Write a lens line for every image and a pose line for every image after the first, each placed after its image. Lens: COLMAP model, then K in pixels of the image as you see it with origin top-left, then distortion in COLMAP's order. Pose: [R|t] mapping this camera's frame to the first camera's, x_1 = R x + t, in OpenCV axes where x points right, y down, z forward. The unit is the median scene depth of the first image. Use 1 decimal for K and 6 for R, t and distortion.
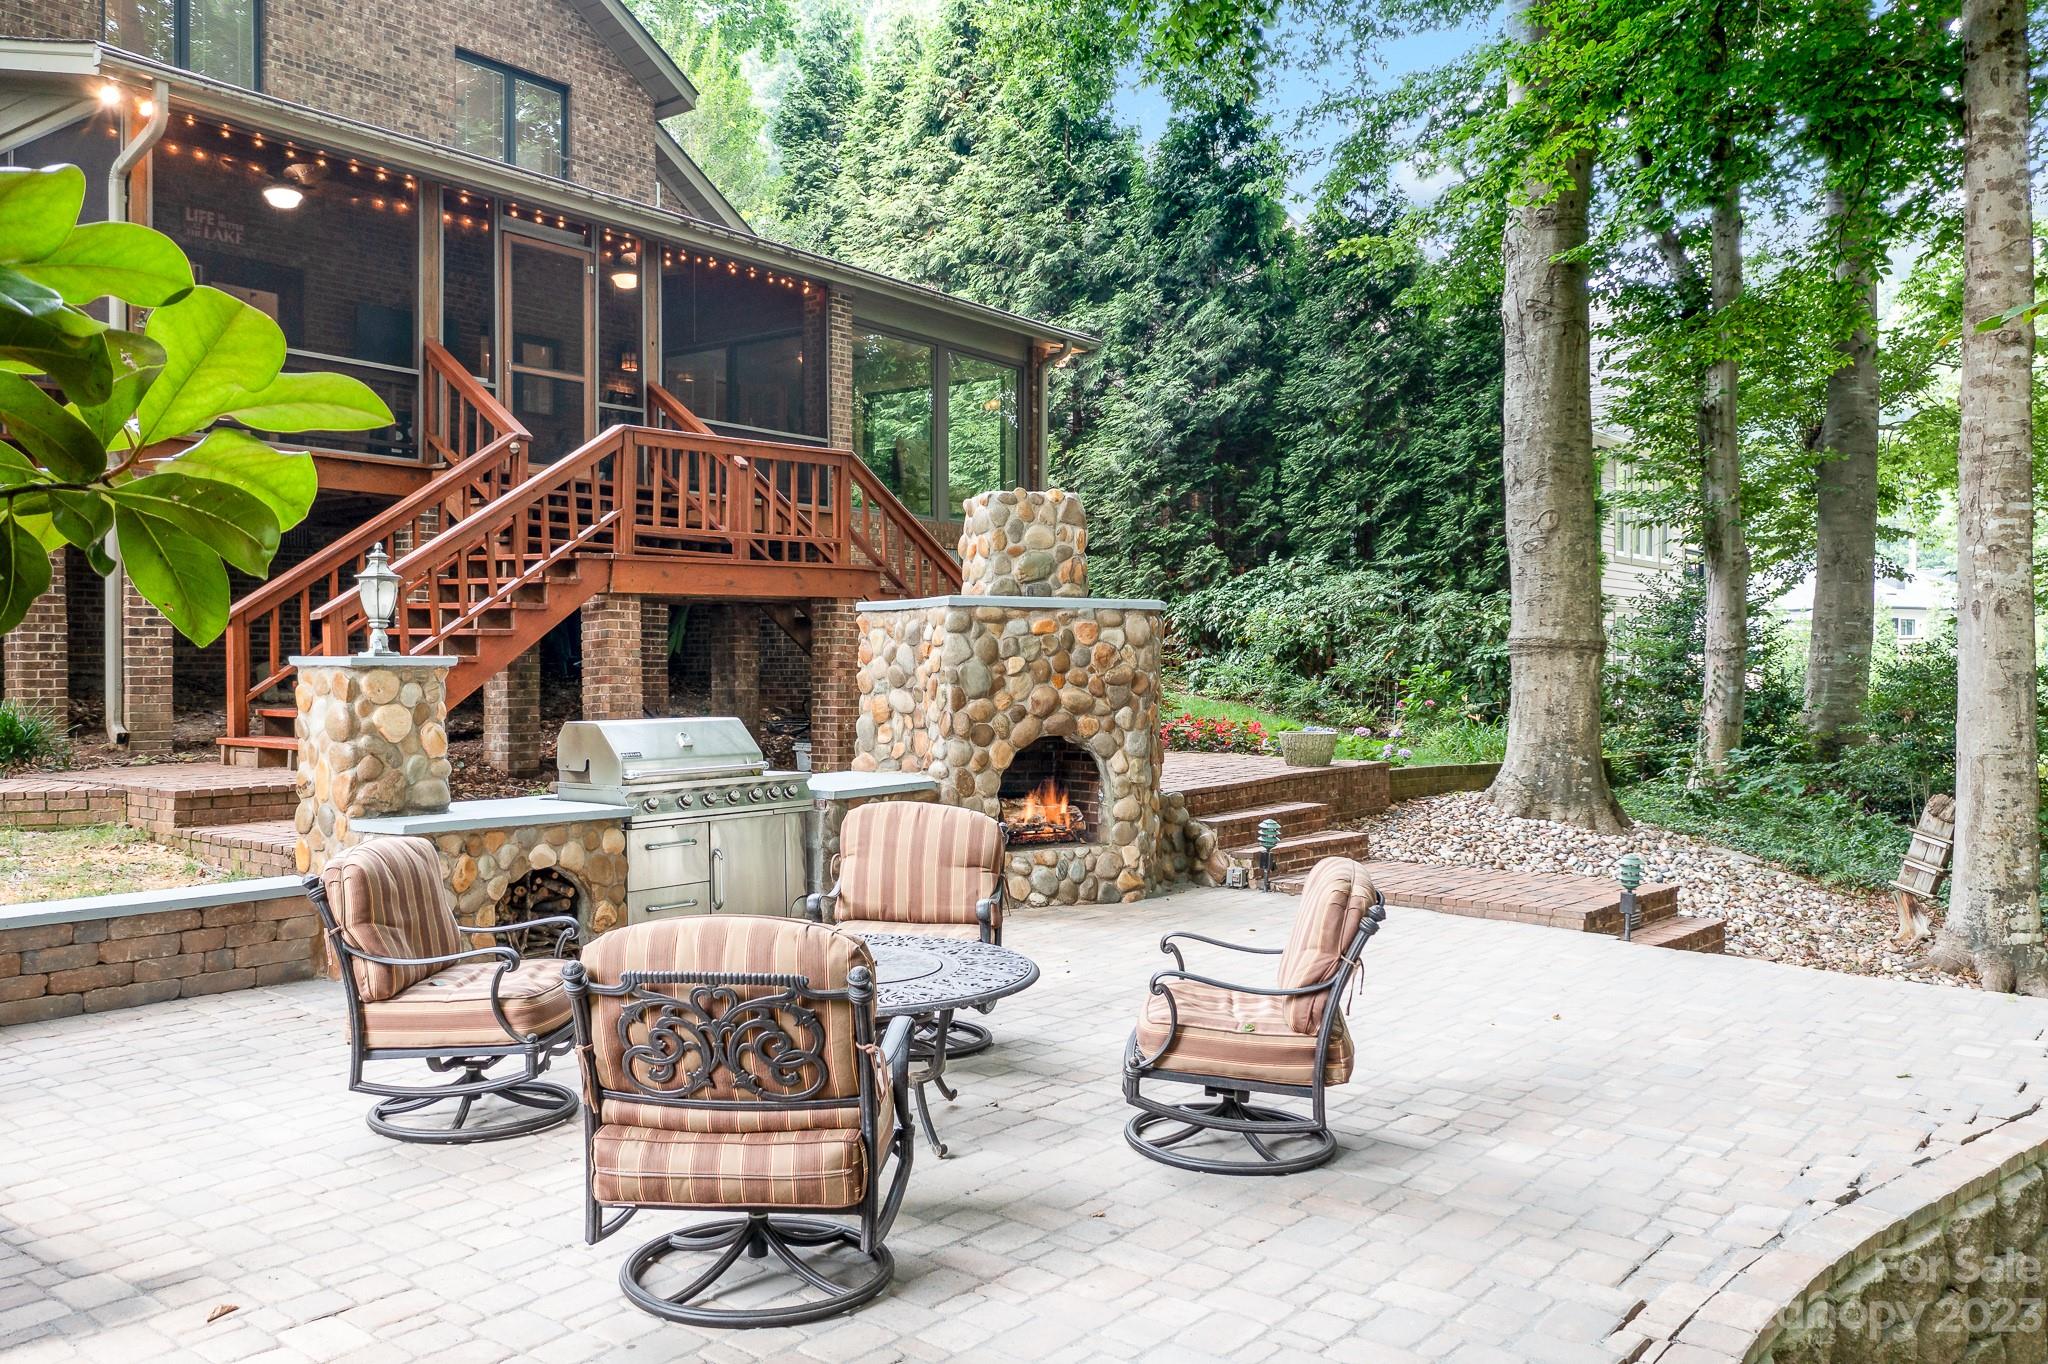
lens RADIAL K [[1641.7, 0, 1010.8], [0, 1641.7, 686.0], [0, 0, 1]] dist [-0.014112, 0.009248]
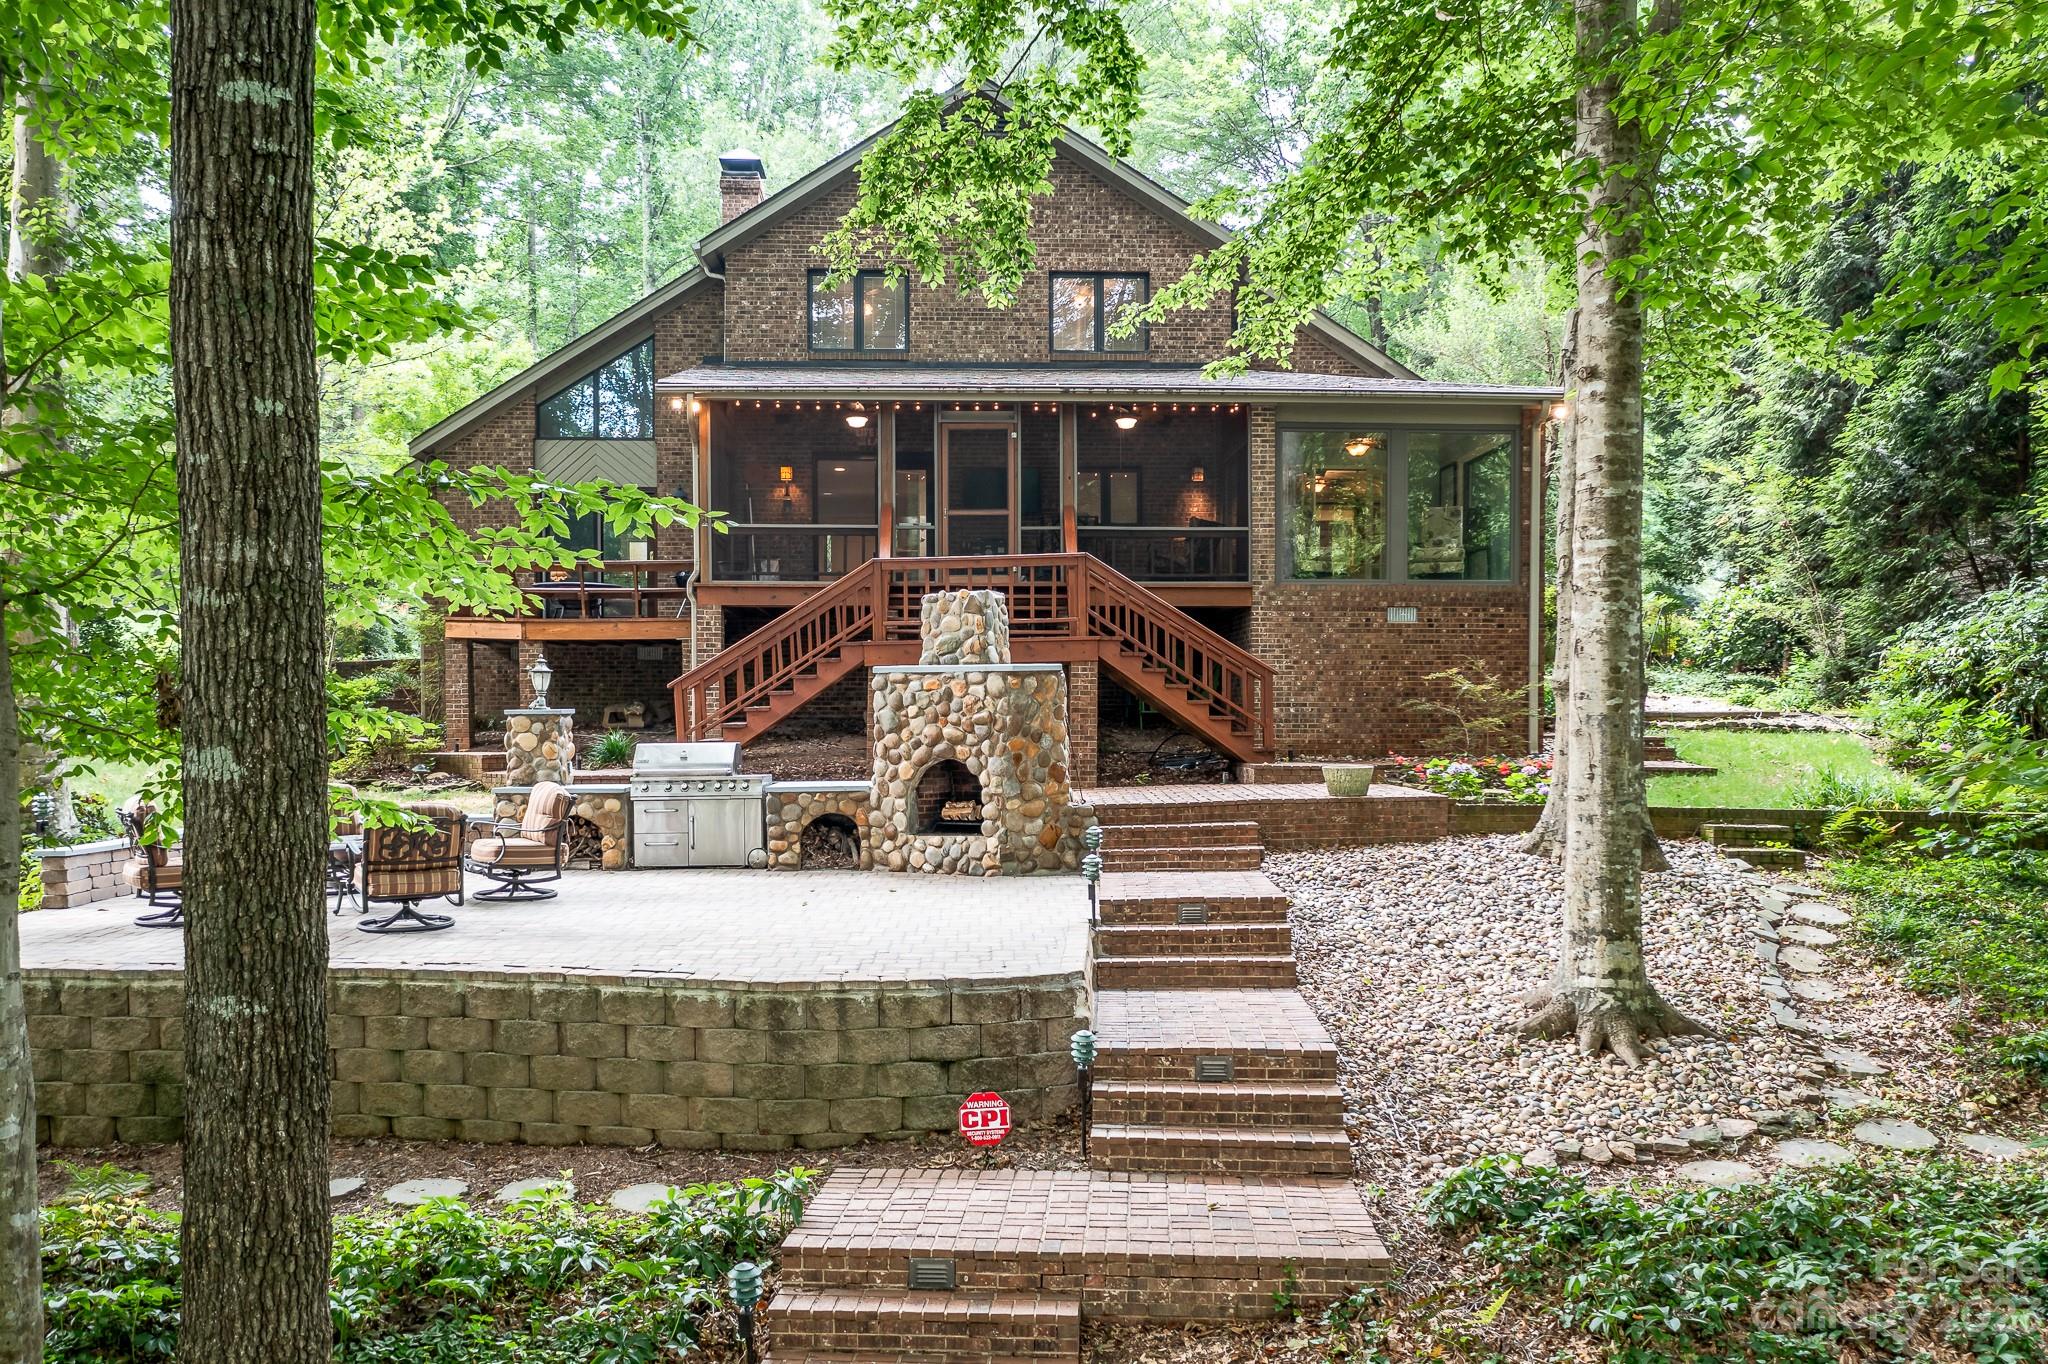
lens RADIAL K [[1678.7, 0, 1020.0], [0, 1678.7, 759.2], [0, 0, 1]] dist [-0.009061, 0.008771]
pose [[0.635894, 0.017467, -0.771578, 0.882024], [-0.003337, 0.999797, 0.019883, 0.000216], [0.771769, -0.010069, 0.635823, 0.067685]]
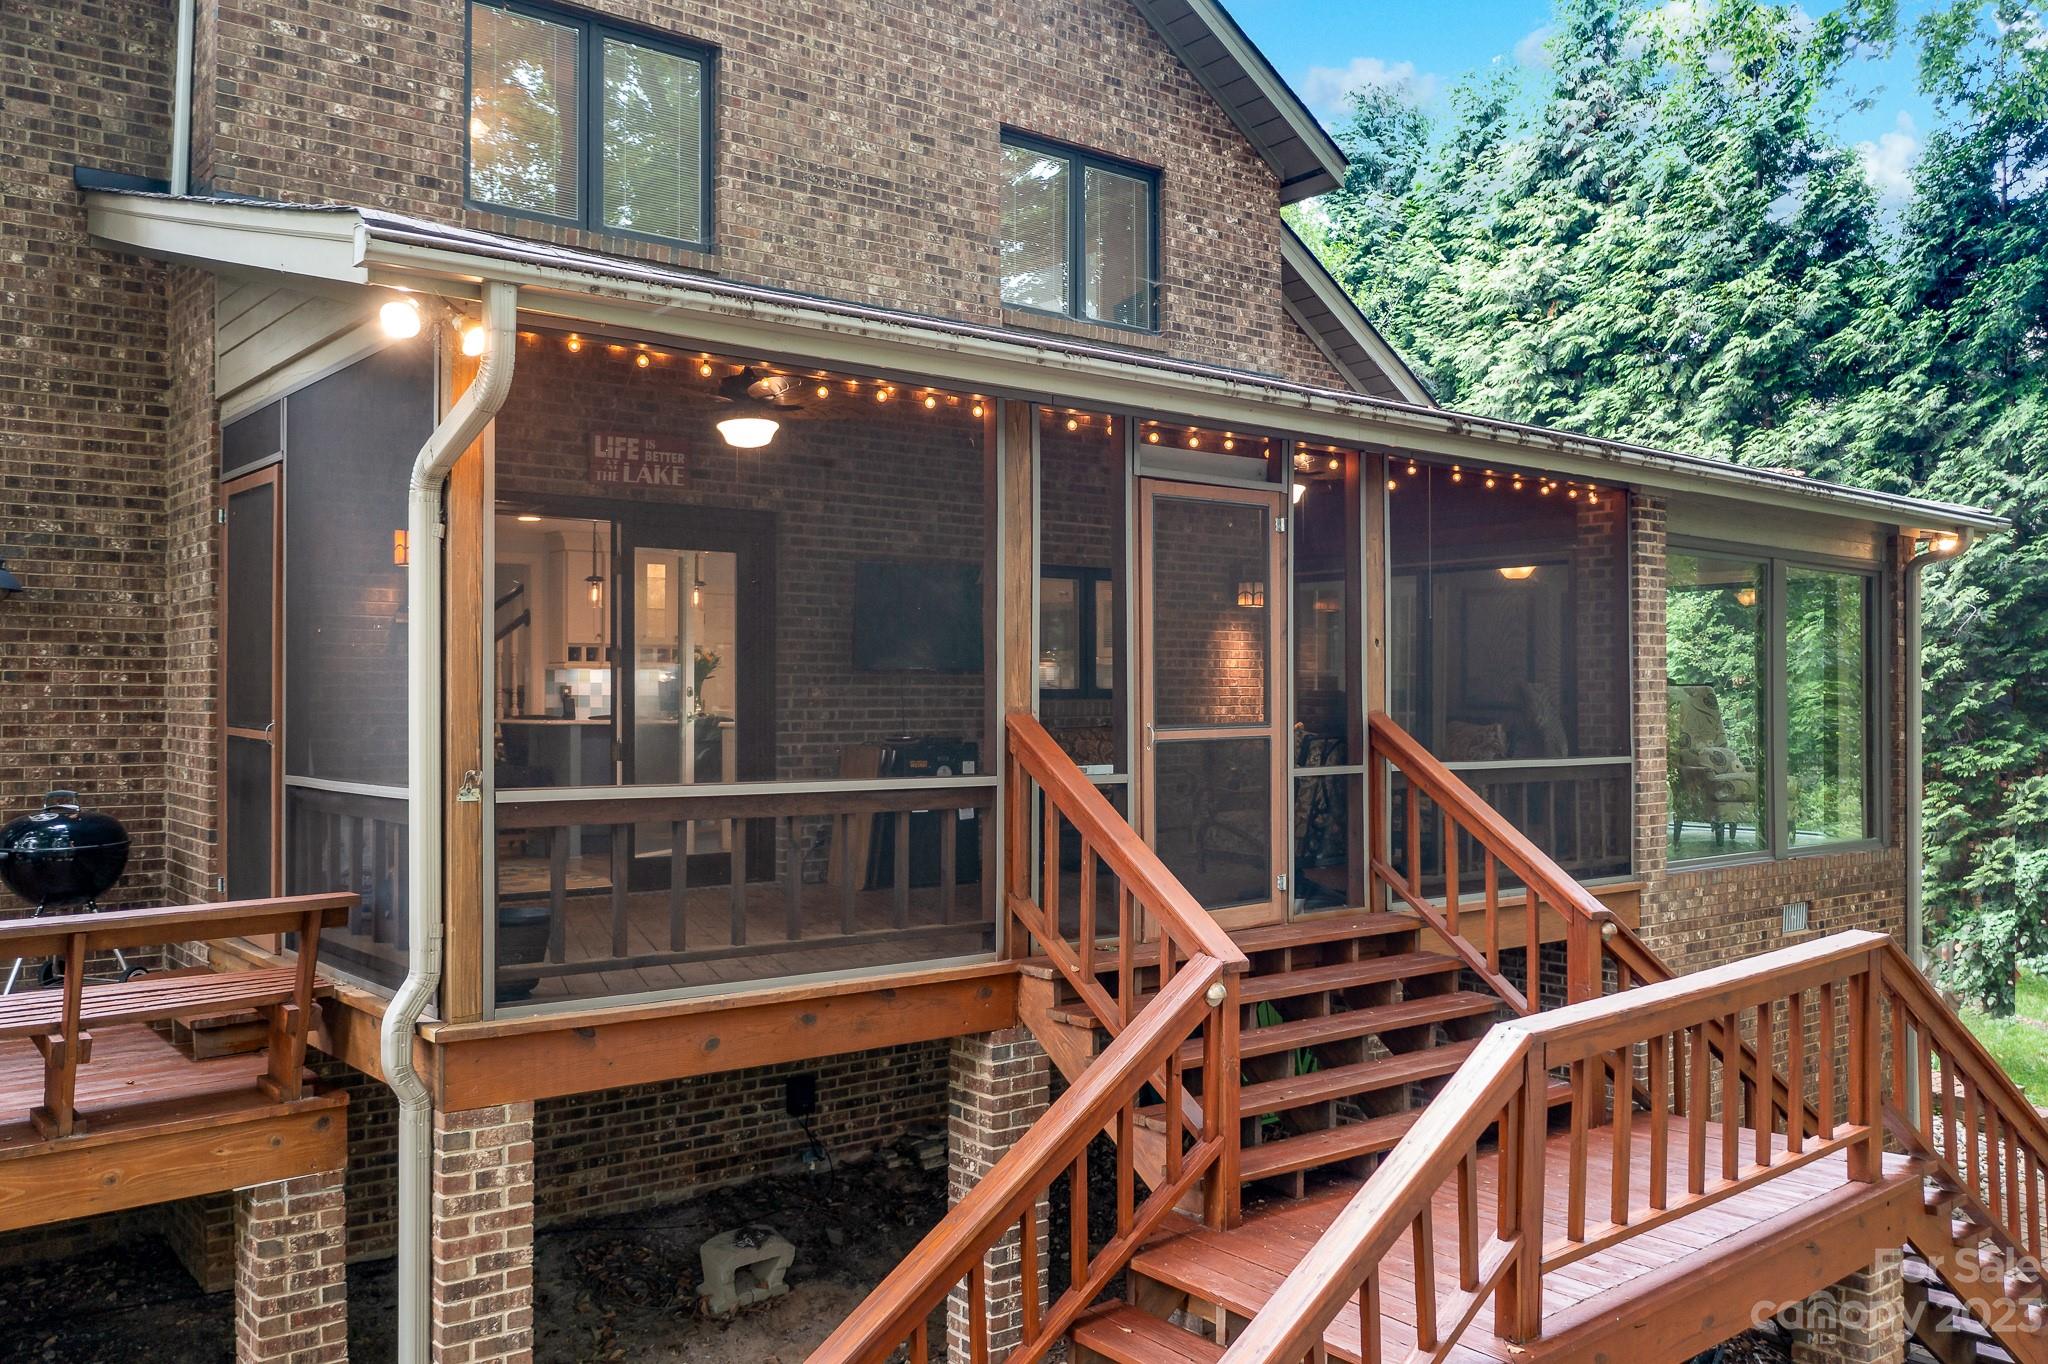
lens RADIAL K [[1641.7, 0, 1010.8], [0, 1641.7, 686.0], [0, 0, 1]] dist [-0.014112, 0.009248]
pose [[0.969319, -0.000501, -0.245804, -0.209434], [-0.003241, 0.999885, -0.014816, -0.192445], [0.245783, 0.015158, 0.969206, 0.457550]]
